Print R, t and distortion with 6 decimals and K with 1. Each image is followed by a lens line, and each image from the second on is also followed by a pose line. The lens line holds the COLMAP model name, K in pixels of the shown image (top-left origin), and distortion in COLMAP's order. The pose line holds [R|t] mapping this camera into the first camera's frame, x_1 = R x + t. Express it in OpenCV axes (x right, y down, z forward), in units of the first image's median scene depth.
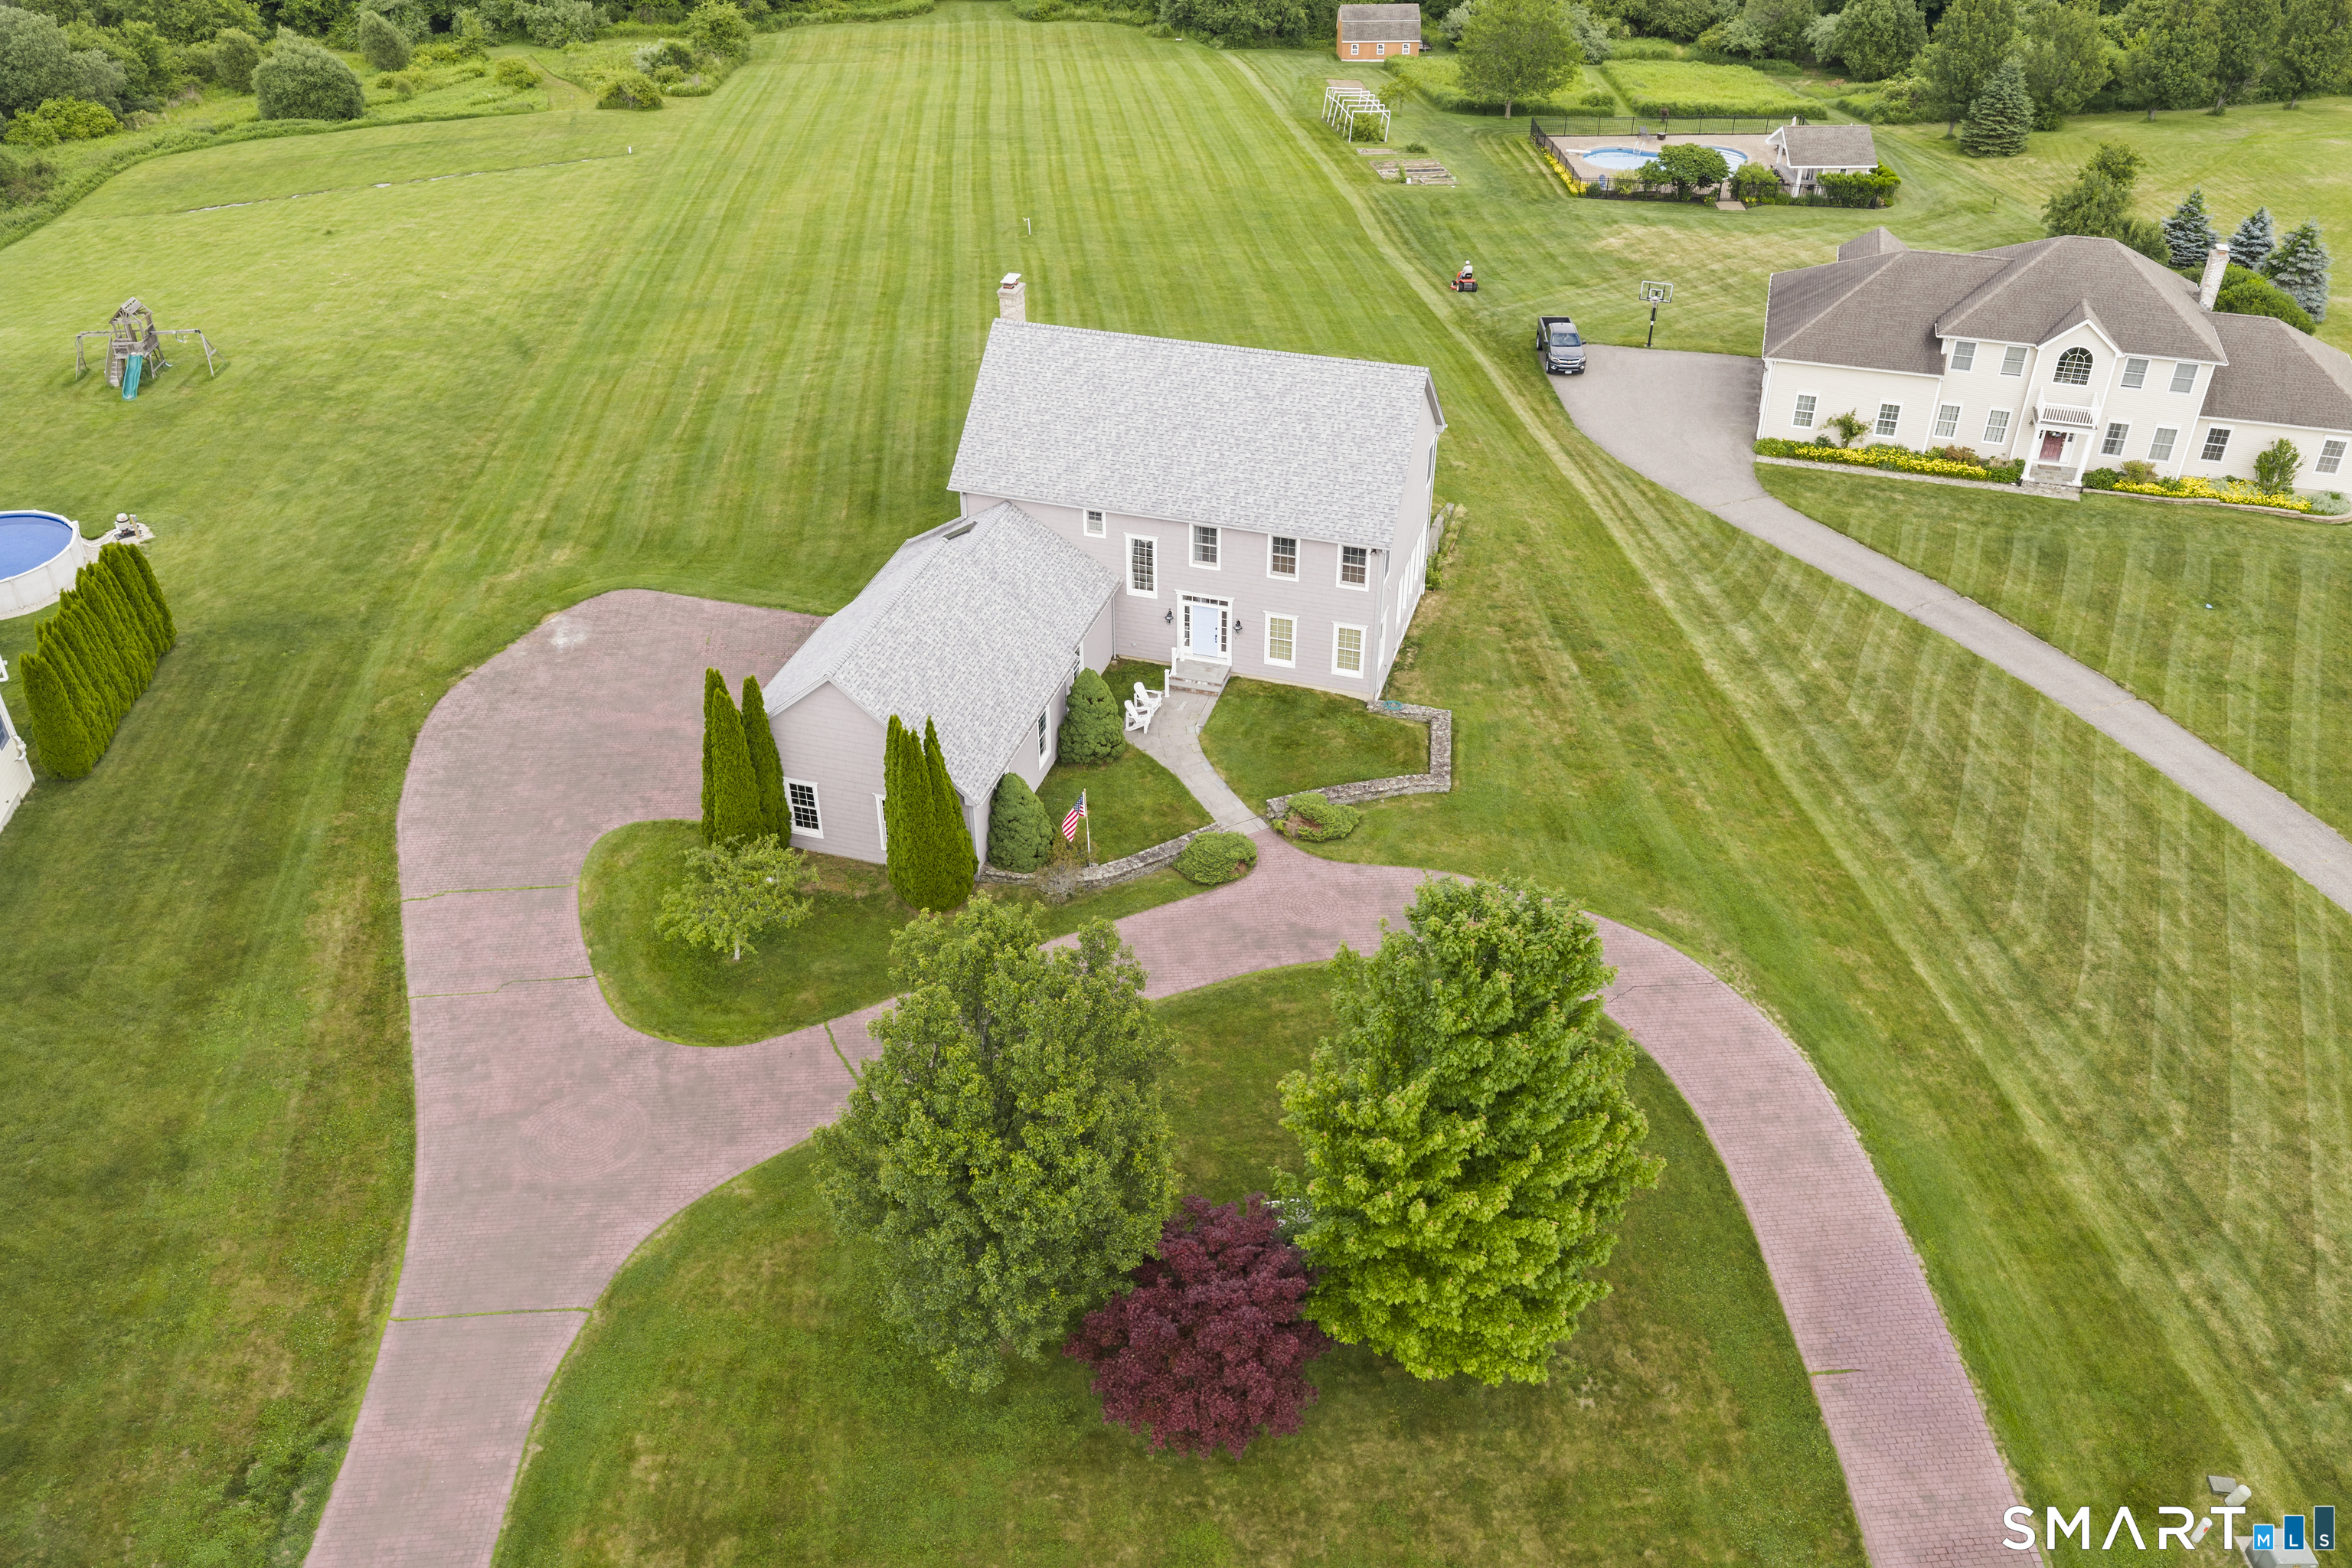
lens RADIAL K [[1947.3, 0, 1176.0], [0, 1947.3, 784.0], [0, 0, 1]] dist [0.003642, 0.000015]
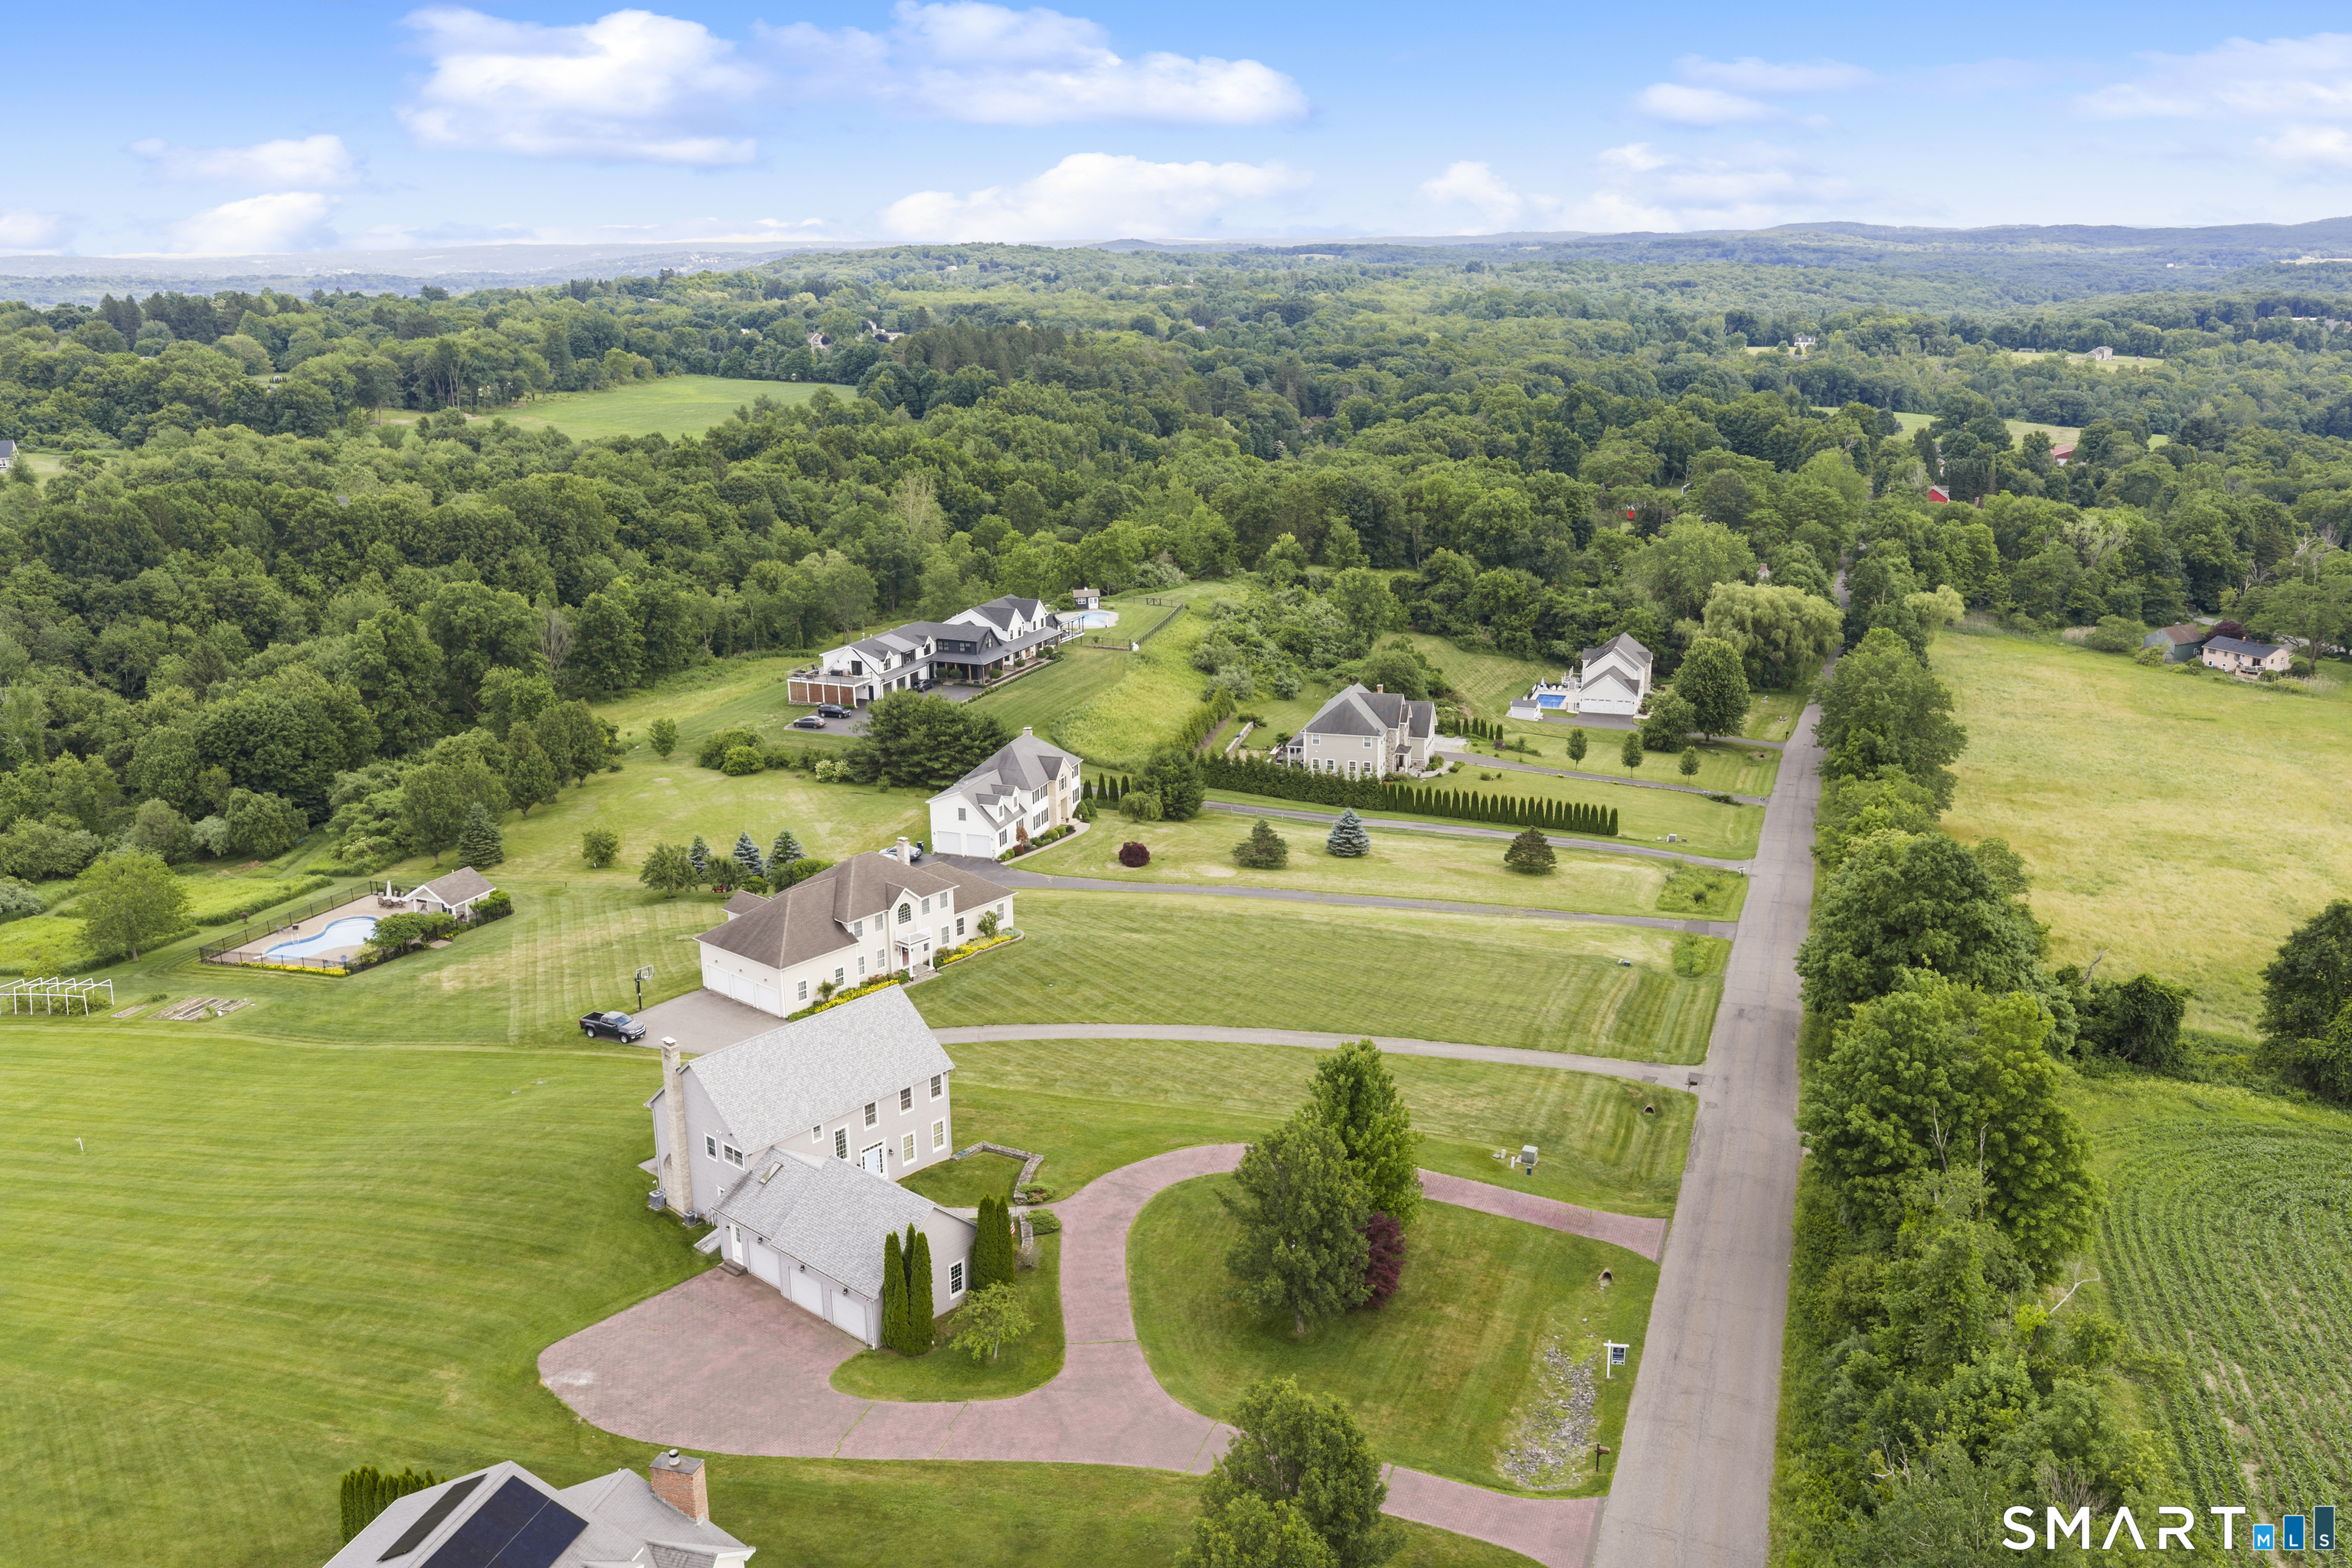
lens RADIAL K [[1947.3, 0, 1176.0], [0, 1947.3, 784.0], [0, 0, 1]] dist [0.003642, 0.000015]
pose [[0.428525, -0.251039, 0.867955, -1.152316], [0.528249, 0.848953, -0.015263, -0.177706], [-0.733021, 0.465037, 0.496408, -0.185814]]
